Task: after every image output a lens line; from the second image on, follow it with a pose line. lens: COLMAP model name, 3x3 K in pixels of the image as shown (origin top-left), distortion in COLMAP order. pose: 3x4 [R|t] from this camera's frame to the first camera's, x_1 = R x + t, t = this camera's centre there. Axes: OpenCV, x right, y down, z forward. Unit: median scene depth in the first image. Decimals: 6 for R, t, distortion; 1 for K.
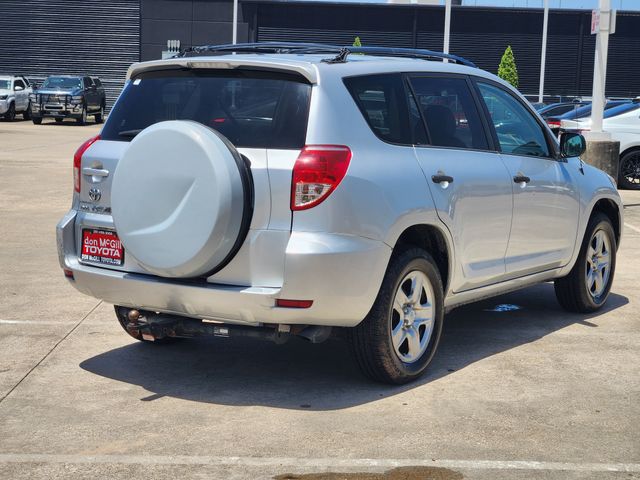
lens RADIAL K [[1229.1, 0, 320.0], [0, 1229.1, 240.0], [0, 0, 1]] dist [-0.520424, 4.860769]
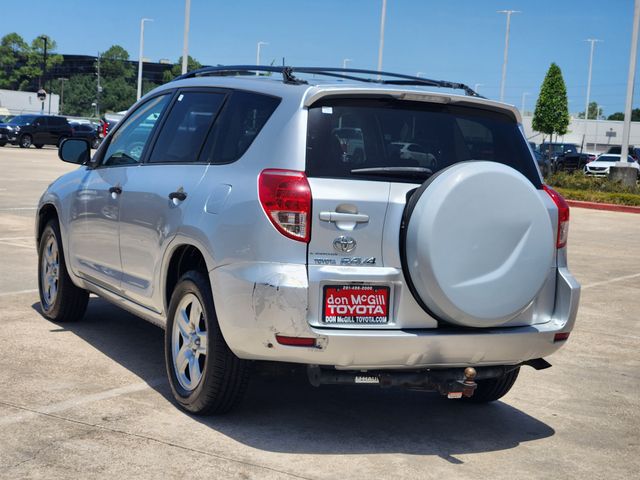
lens RADIAL K [[1229.1, 0, 320.0], [0, 1229.1, 240.0], [0, 0, 1]] dist [-0.520424, 4.860769]
pose [[0.517757, -0.067962, 0.852824, -0.938698], [0.043266, 0.997644, 0.053236, -0.088046], [-0.854433, 0.009335, 0.519478, 0.583474]]
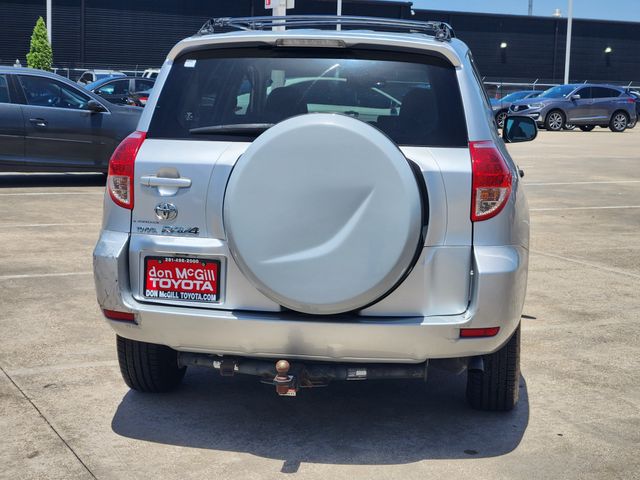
lens RADIAL K [[1229.1, 0, 320.0], [0, 1229.1, 240.0], [0, 0, 1]] dist [-0.520424, 4.860769]
pose [[0.913339, -0.060289, 0.402712, -0.414661], [0.051287, 0.998135, 0.033110, -0.040633], [-0.403957, -0.009586, 0.914728, 0.264703]]
